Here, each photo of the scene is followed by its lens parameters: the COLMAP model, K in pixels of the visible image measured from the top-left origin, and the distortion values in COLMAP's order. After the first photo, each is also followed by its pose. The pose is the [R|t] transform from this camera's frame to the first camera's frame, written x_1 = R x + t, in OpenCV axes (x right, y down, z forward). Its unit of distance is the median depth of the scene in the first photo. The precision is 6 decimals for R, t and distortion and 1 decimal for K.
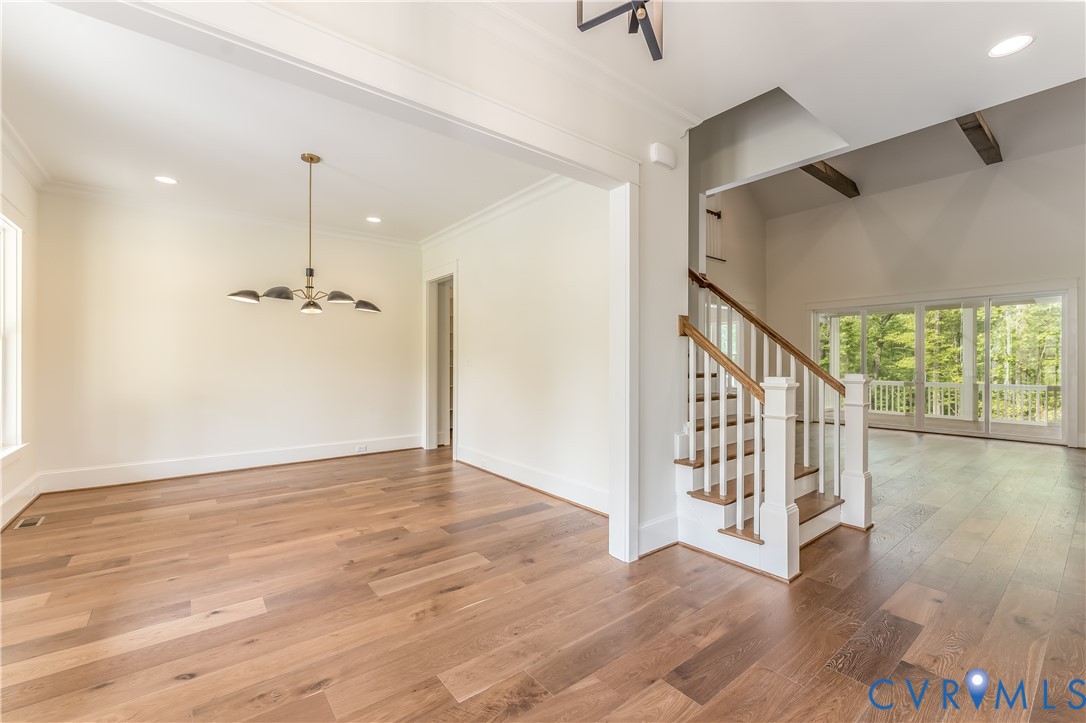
lens RADIAL K [[443.5, 0, 543.0], [0, 443.5, 361.5], [0, 0, 1]] dist [0.000151, 0.000088]
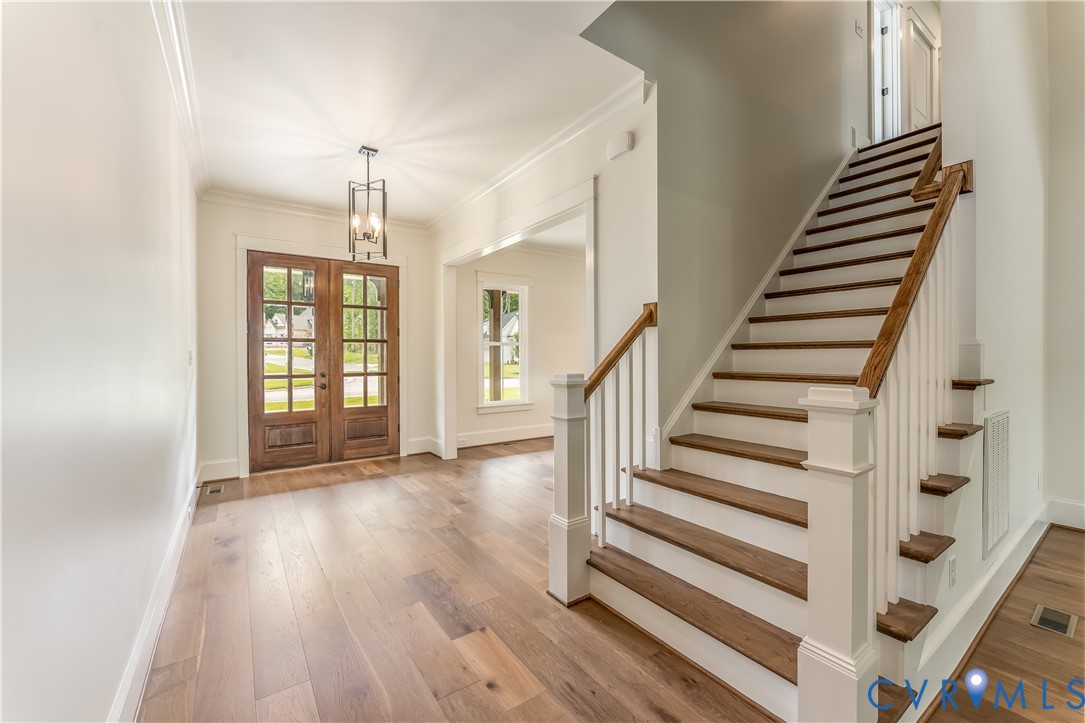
lens RADIAL K [[443.1, 0, 542.5], [0, 443.1, 361.5], [0, 0, 1]] dist [0.000151, 0.000088]
pose [[-0.061201, 0.009015, -0.998085, 1.729982], [0.008674, 0.999926, 0.008499, -0.000655], [0.998088, -0.008137, -0.061274, 1.220914]]
